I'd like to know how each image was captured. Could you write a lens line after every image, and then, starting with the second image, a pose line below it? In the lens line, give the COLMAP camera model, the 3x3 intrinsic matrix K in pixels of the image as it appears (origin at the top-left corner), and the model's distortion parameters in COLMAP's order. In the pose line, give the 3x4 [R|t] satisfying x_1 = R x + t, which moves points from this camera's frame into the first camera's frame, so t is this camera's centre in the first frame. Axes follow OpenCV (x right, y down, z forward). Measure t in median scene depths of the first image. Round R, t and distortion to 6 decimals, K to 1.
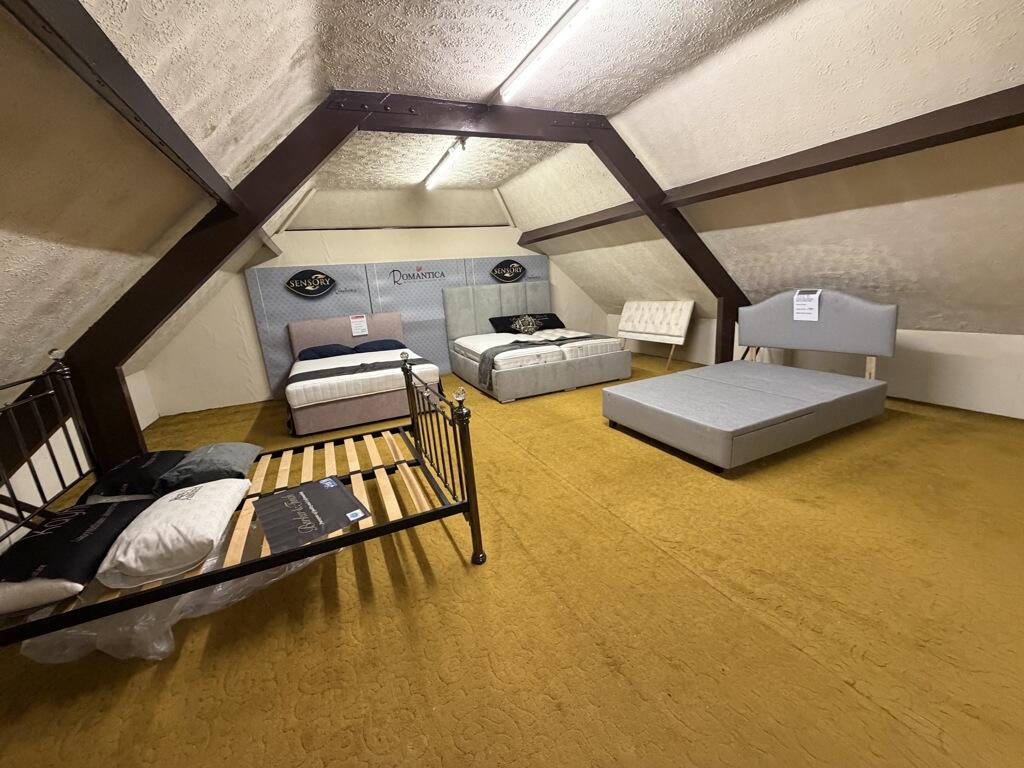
lens RADIAL K [[407.3, 0, 511.5], [0, 407.3, 384.5], [0, 0, 1]] dist [0.001872, -0.000391]
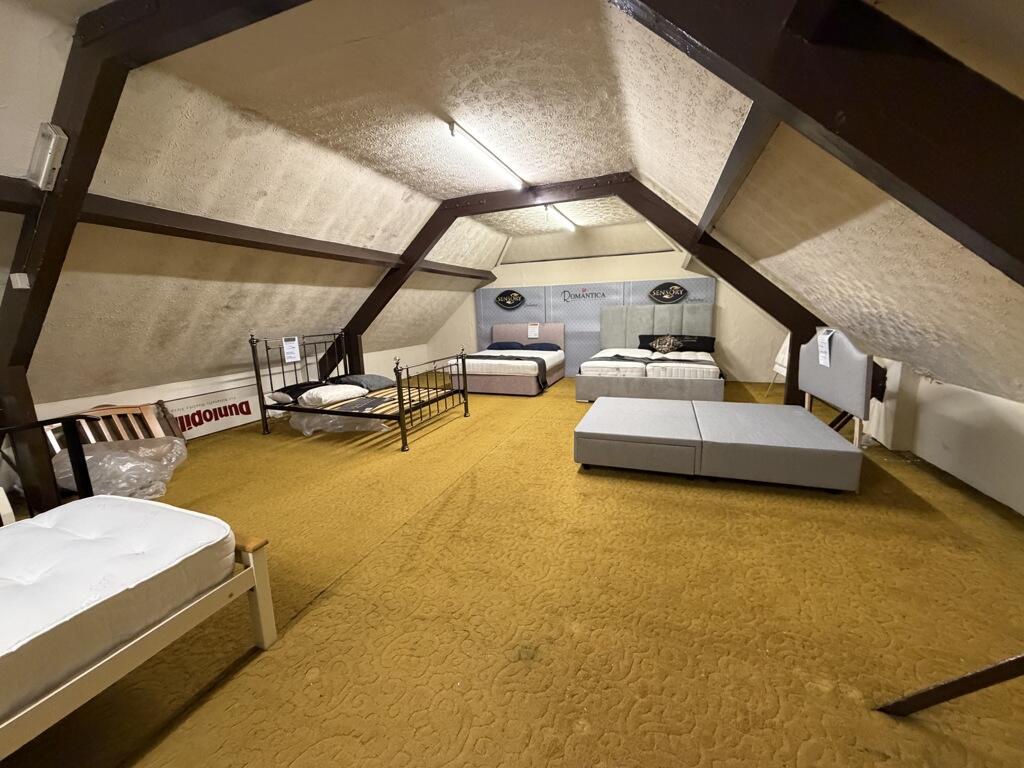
lens RADIAL K [[407.3, 0, 512.4], [0, 407.3, 384.1], [0, 0, 1]] dist [0.001872, -0.000391]
pose [[0.705077, 0.176178, -0.686897, 0.578465], [-0.195426, 0.979412, 0.050606, -0.025306], [0.681670, 0.098556, 0.724991, -0.025567]]
